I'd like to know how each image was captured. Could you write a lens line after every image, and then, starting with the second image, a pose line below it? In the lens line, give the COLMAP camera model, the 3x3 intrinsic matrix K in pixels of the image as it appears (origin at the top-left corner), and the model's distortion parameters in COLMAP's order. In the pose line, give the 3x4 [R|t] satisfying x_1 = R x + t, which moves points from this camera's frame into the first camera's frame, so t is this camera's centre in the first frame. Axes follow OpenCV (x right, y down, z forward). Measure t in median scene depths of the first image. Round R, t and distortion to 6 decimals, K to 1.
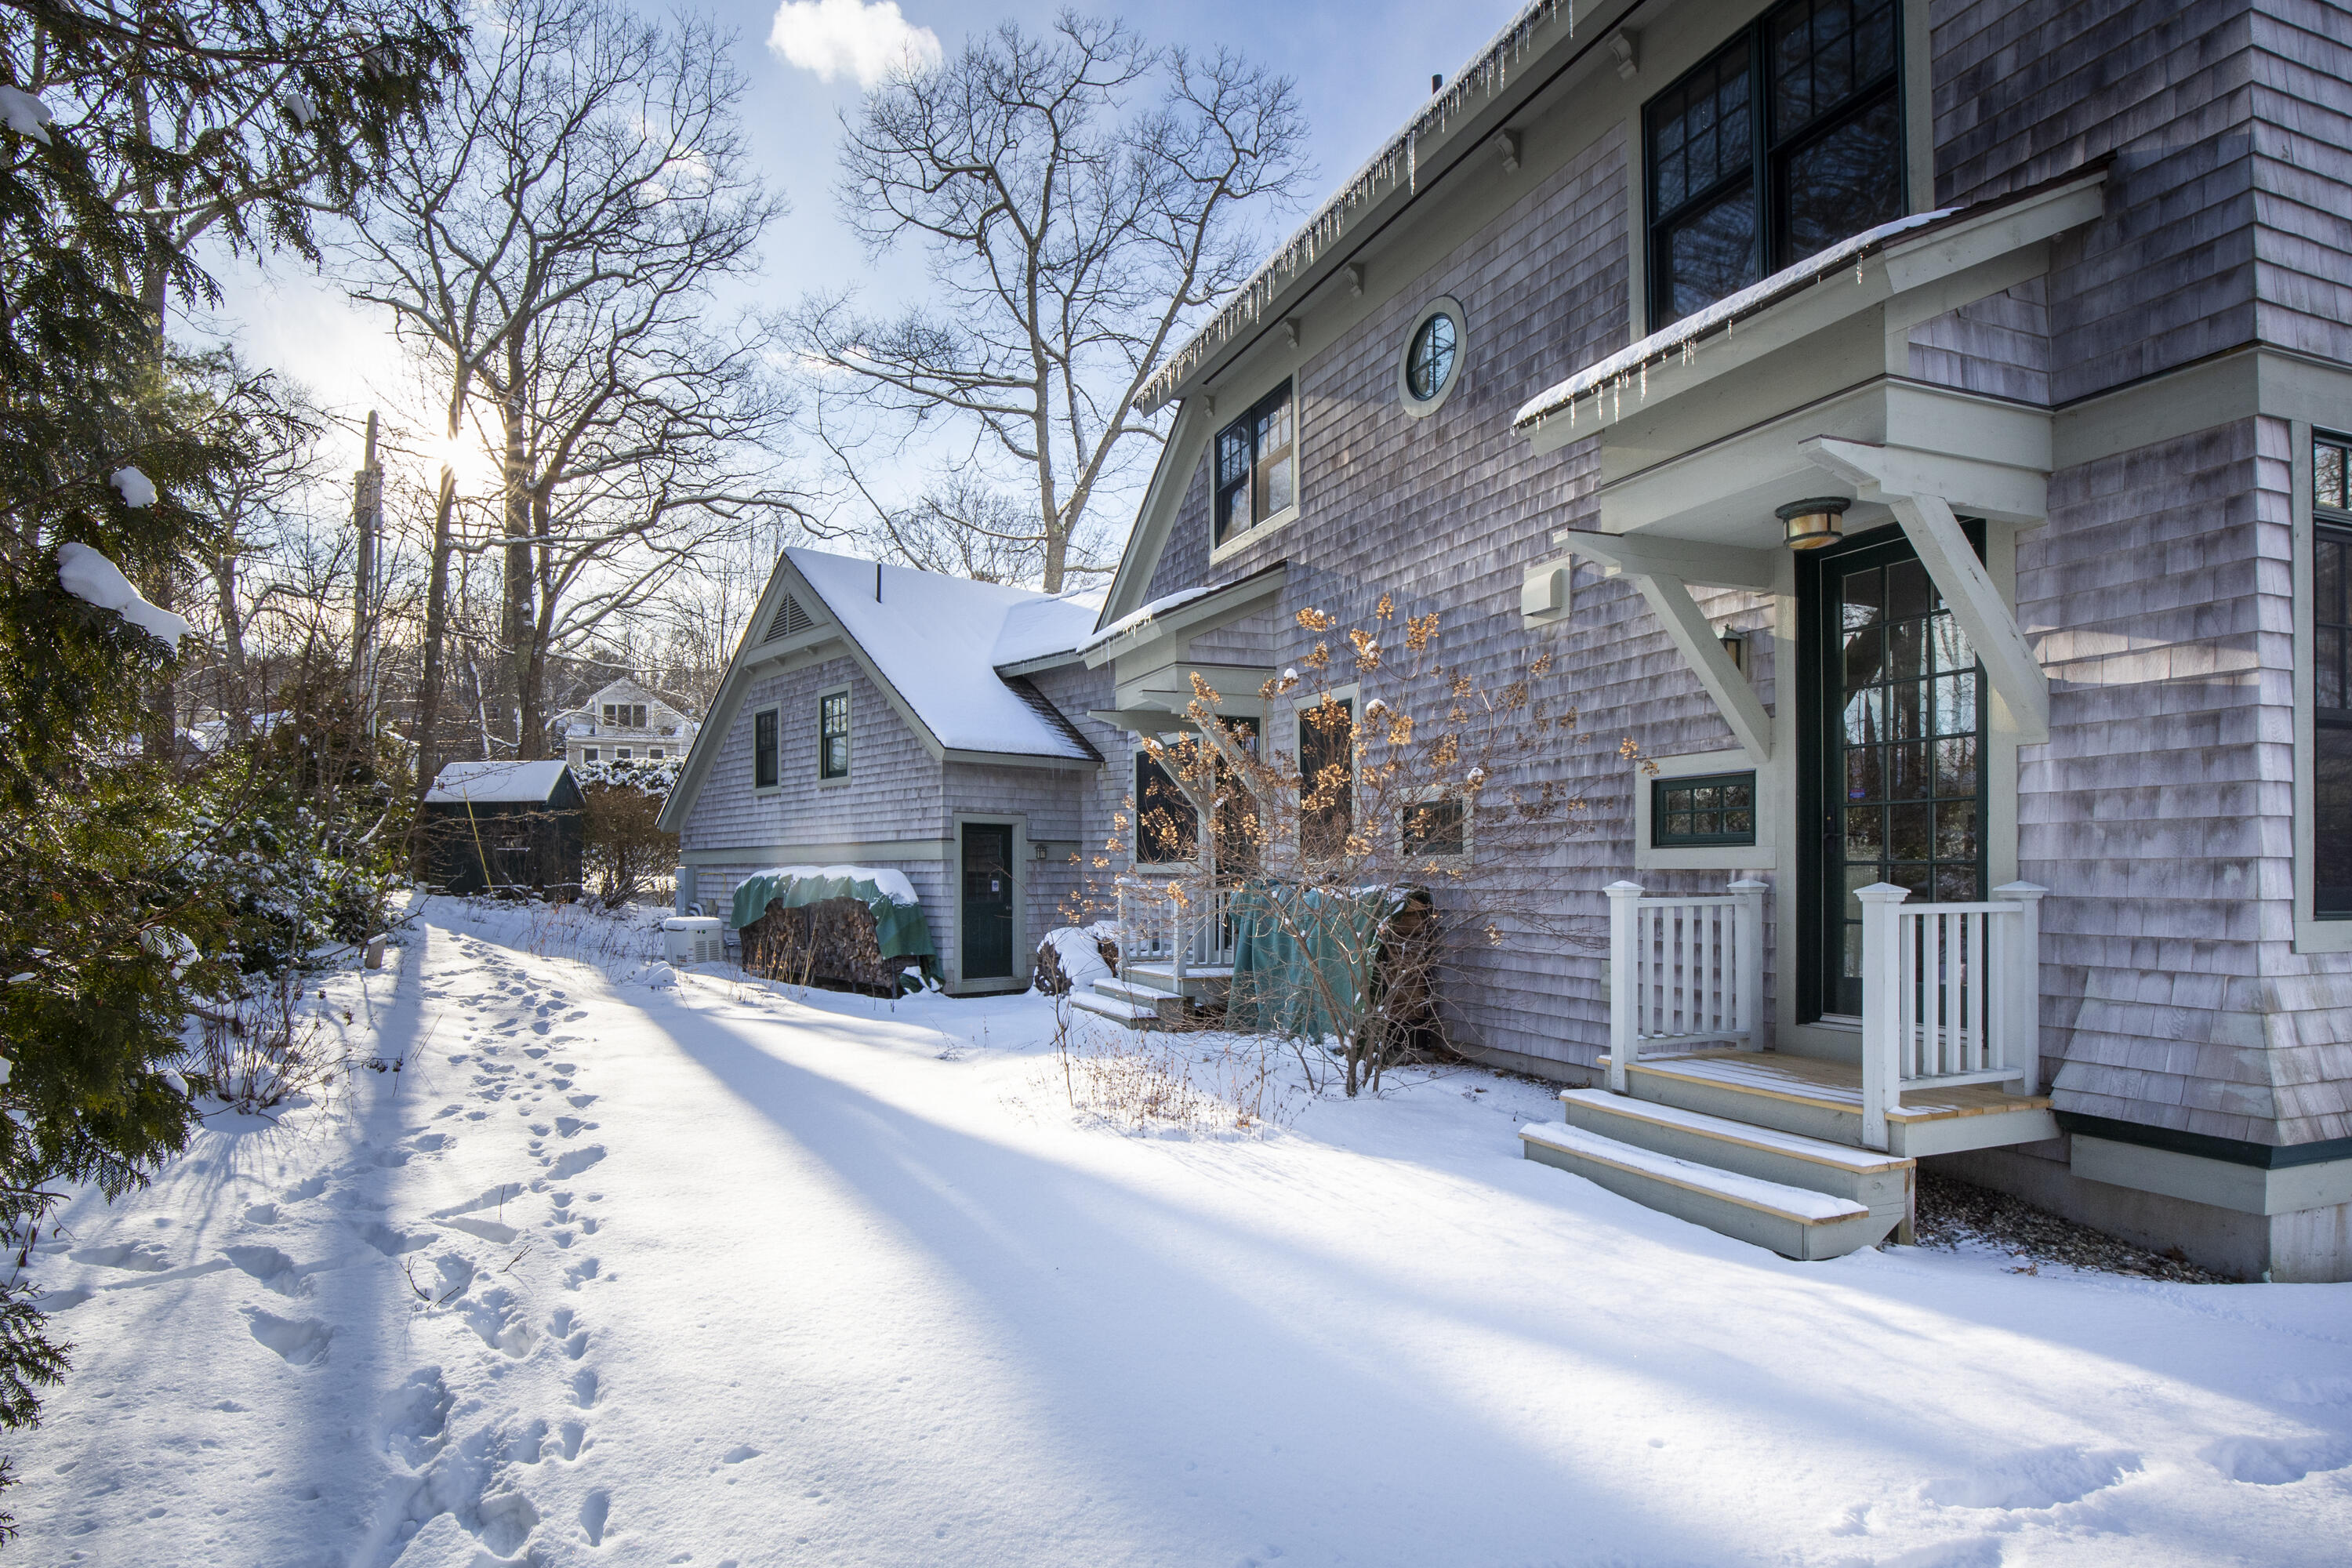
lens RADIAL K [[1202.2, 0, 1065.8], [0, 1202.2, 860.1], [0, 0, 1]] dist [-0.040011, 0.008959]
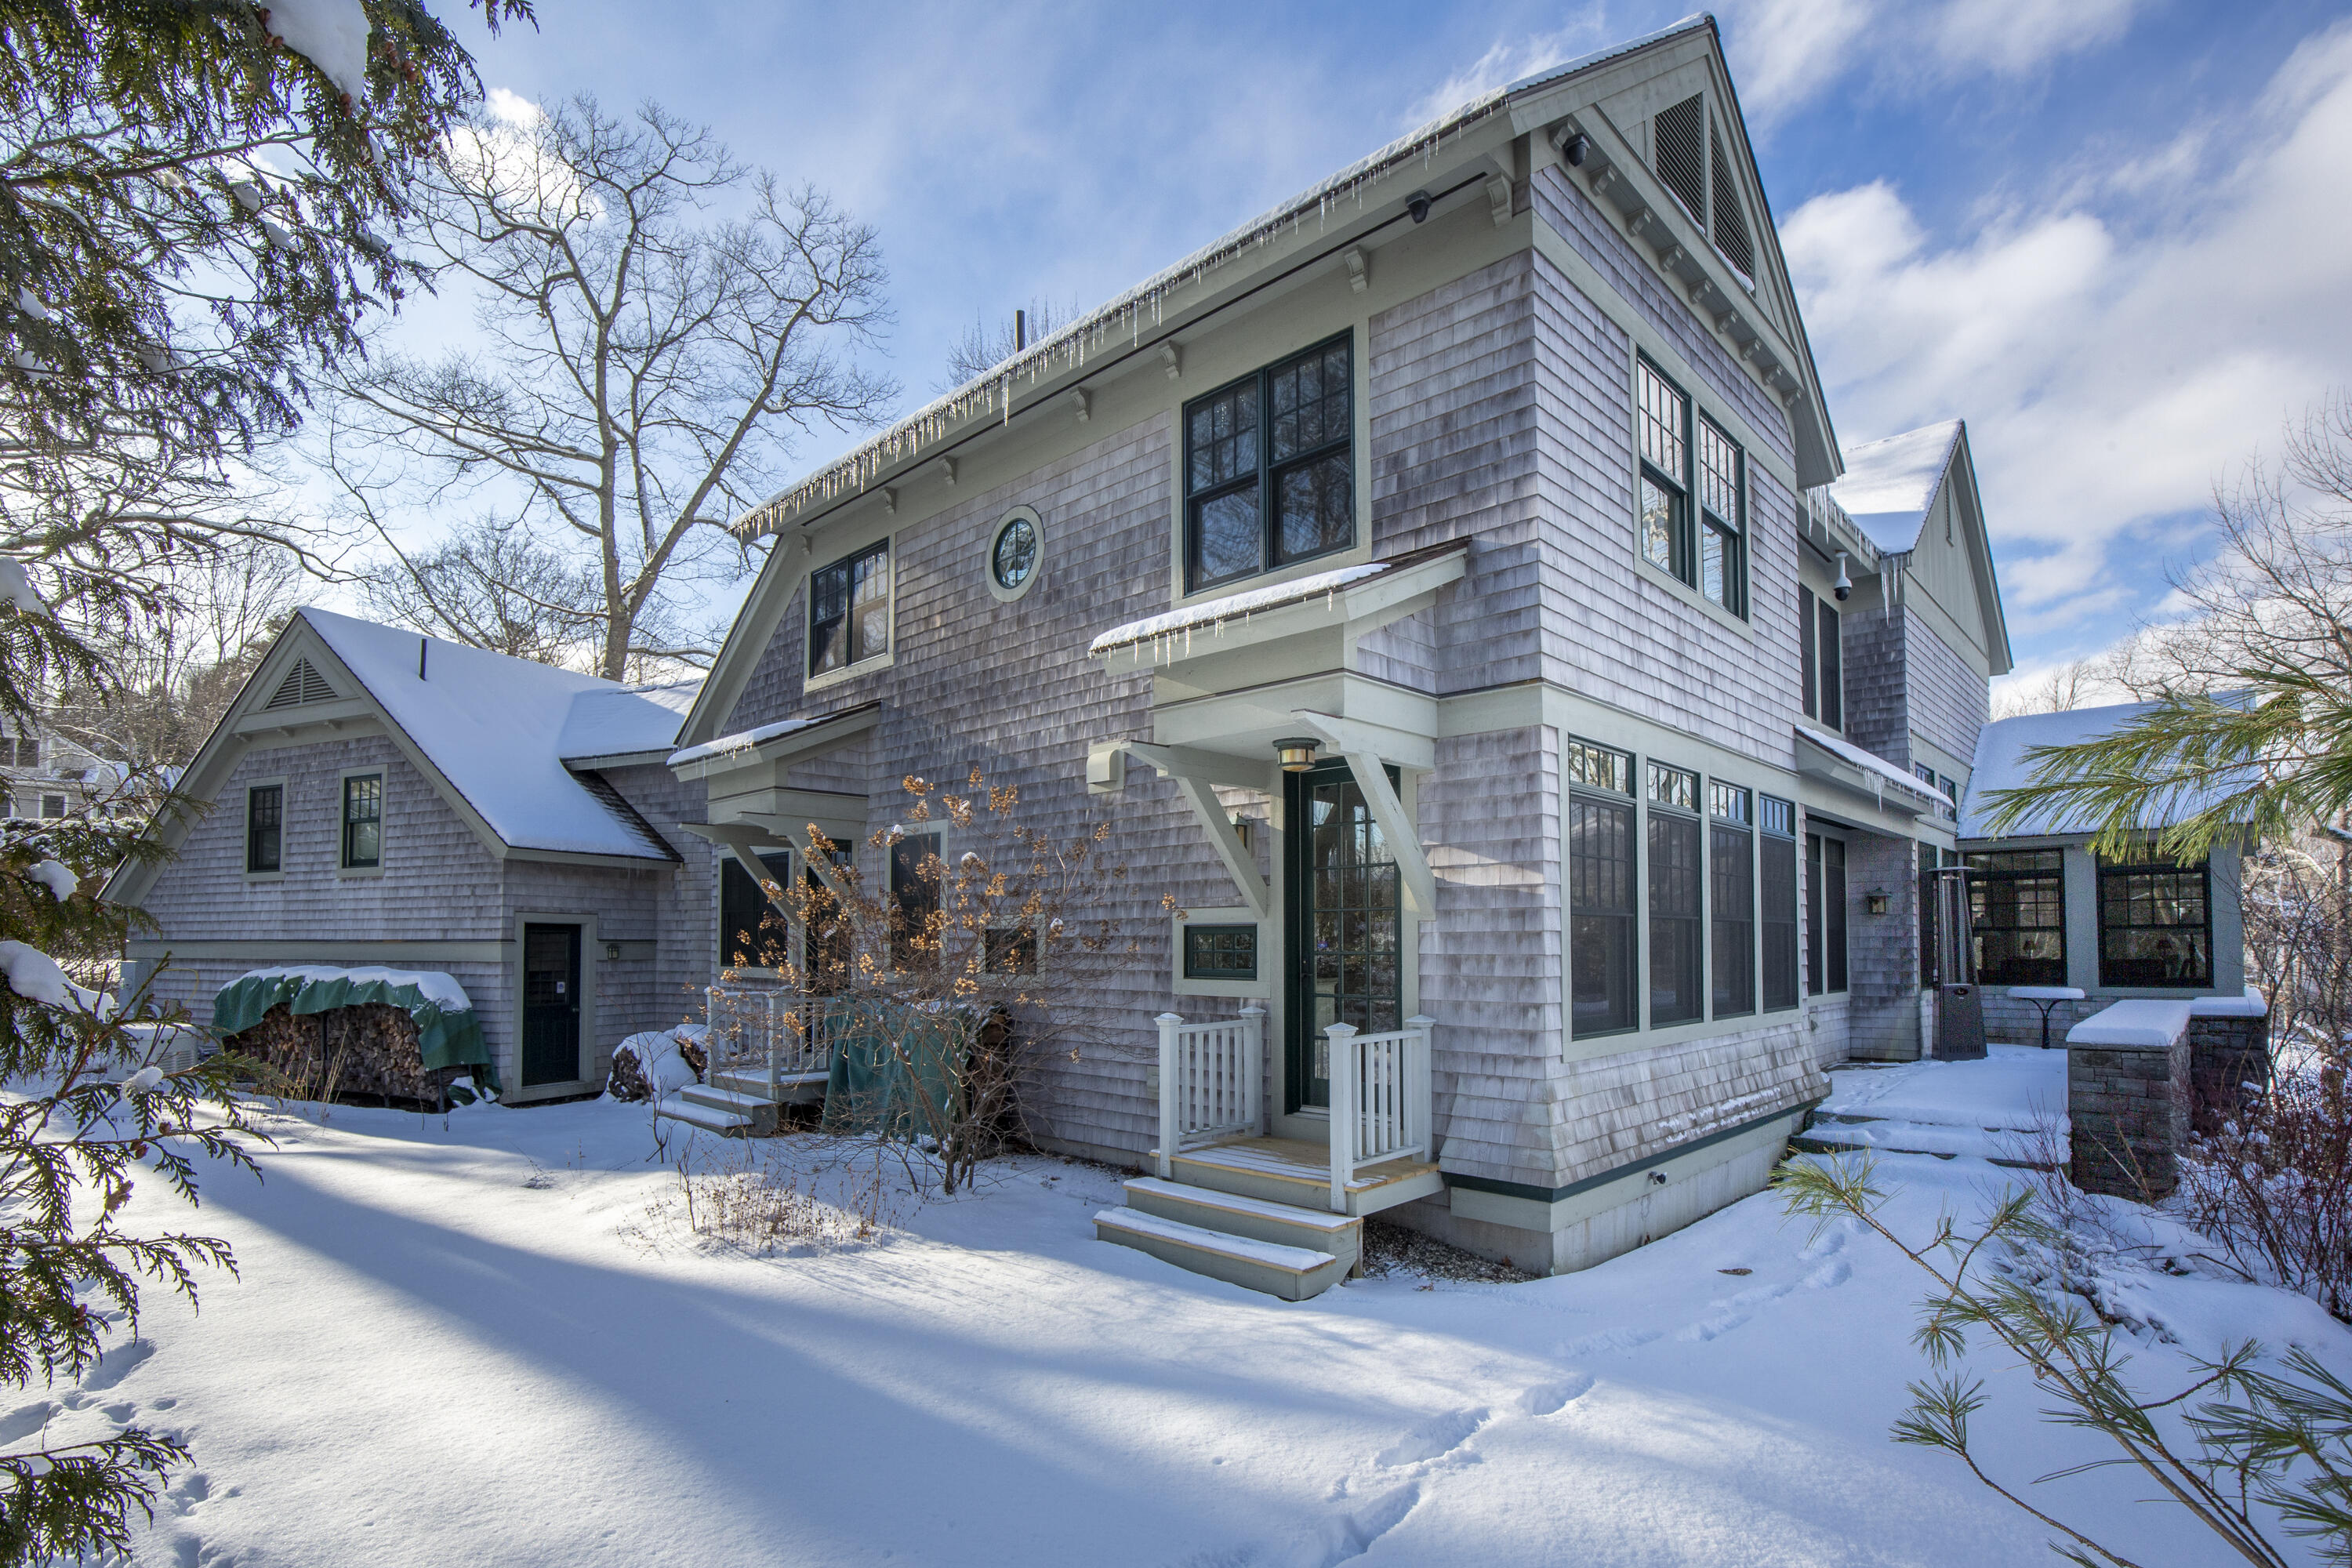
lens RADIAL K [[1124.0, 0, 1175.3], [0, 1124.0, 888.4], [0, 0, 1]] dist [-0.031004, 0.003996]
pose [[0.891811, 0.019967, 0.451967, -0.074568], [-0.000642, 0.999080, -0.042870, -0.061546], [-0.452407, 0.037942, 0.891004, -0.088812]]
